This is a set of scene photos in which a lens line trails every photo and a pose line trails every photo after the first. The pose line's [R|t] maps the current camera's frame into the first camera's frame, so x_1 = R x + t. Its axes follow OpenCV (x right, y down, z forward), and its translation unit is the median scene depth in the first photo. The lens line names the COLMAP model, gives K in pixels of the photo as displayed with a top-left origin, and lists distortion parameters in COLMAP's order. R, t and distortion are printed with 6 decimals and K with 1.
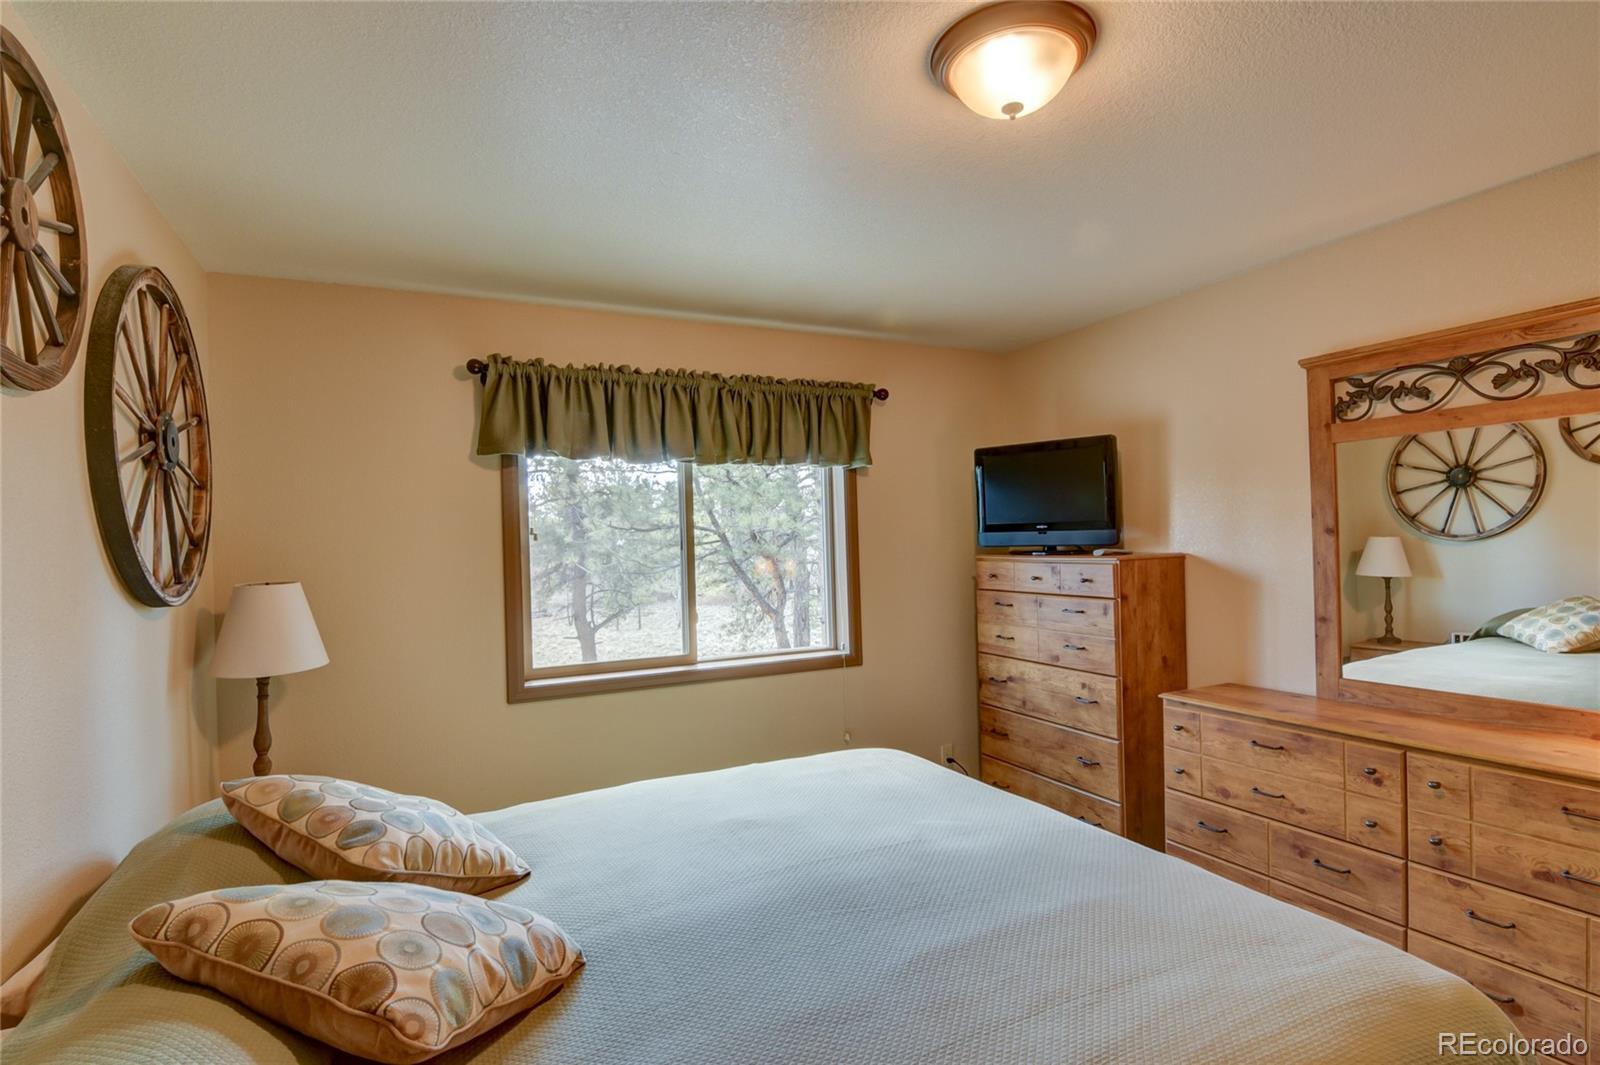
lens RADIAL K [[834.8, 0, 853.7], [0, 834.8, 520.5], [0, 0, 1]] dist [-0.002849, -0.013767]
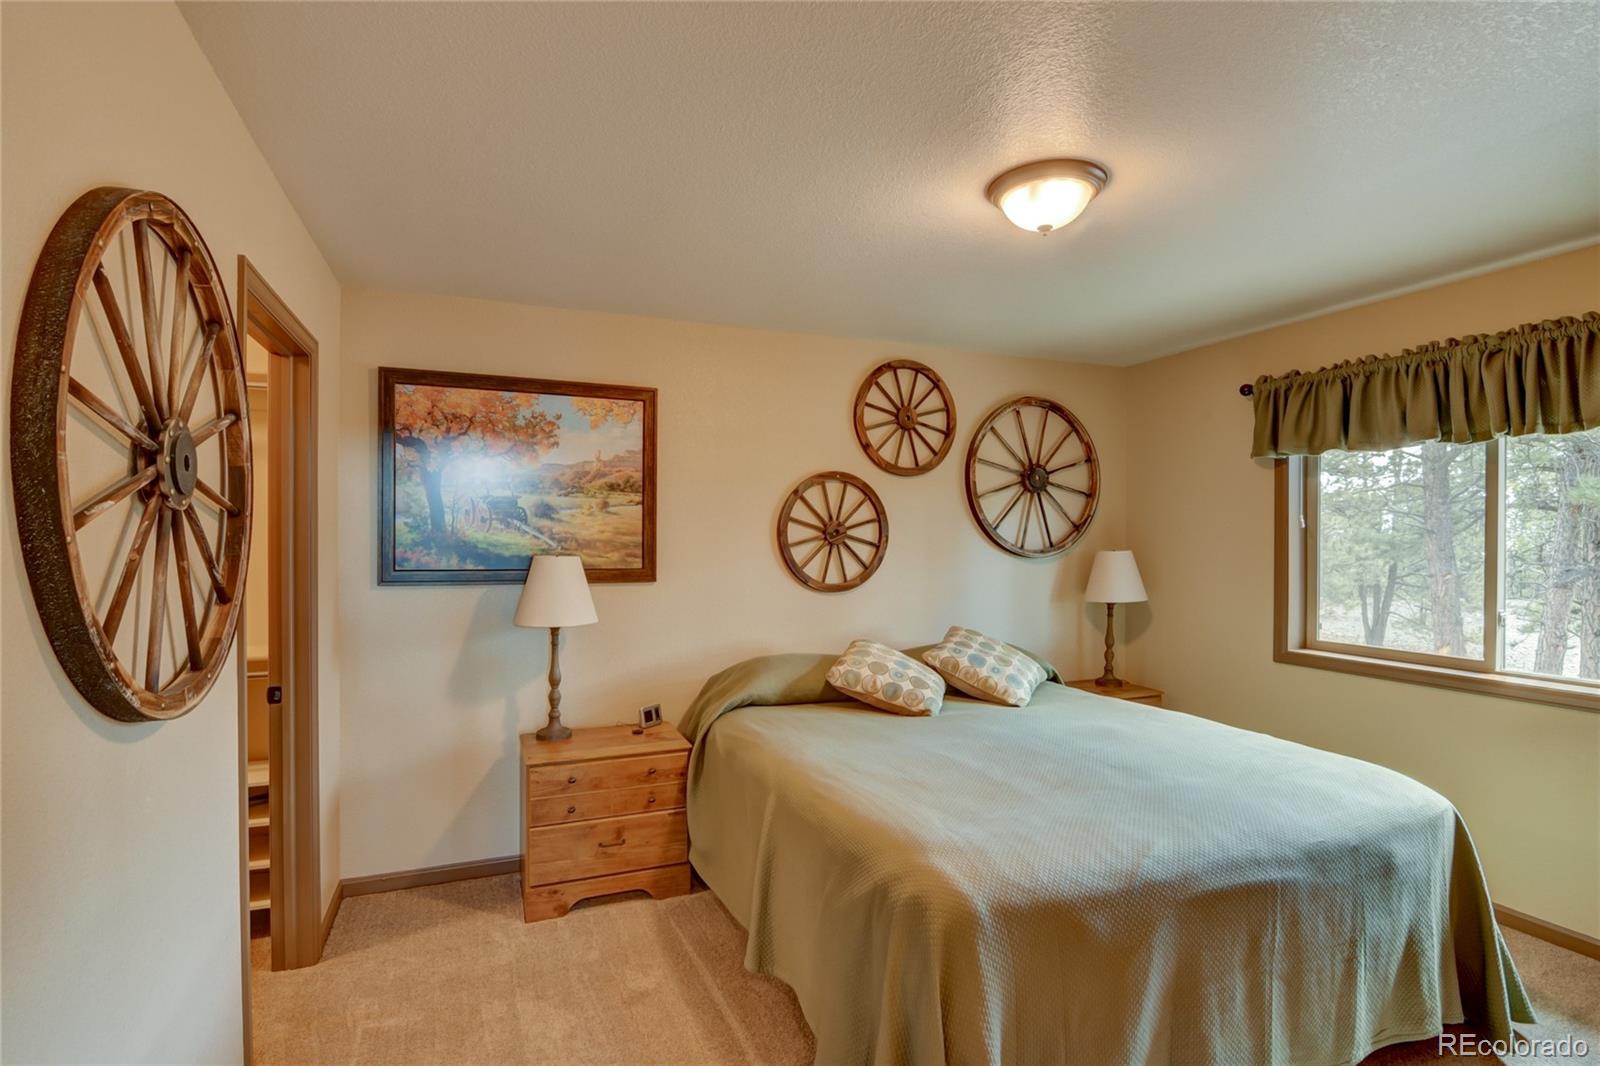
lens RADIAL K [[808.1, 0, 775.1], [0, 808.1, 544.7], [0, 0, 1]] dist [-0.001943, -0.013318]
pose [[-0.177860, 0.041466, -0.983182, 0.870539], [0.026104, 0.998959, 0.037409, -0.013994], [0.983710, -0.019011, -0.178757, 0.494846]]
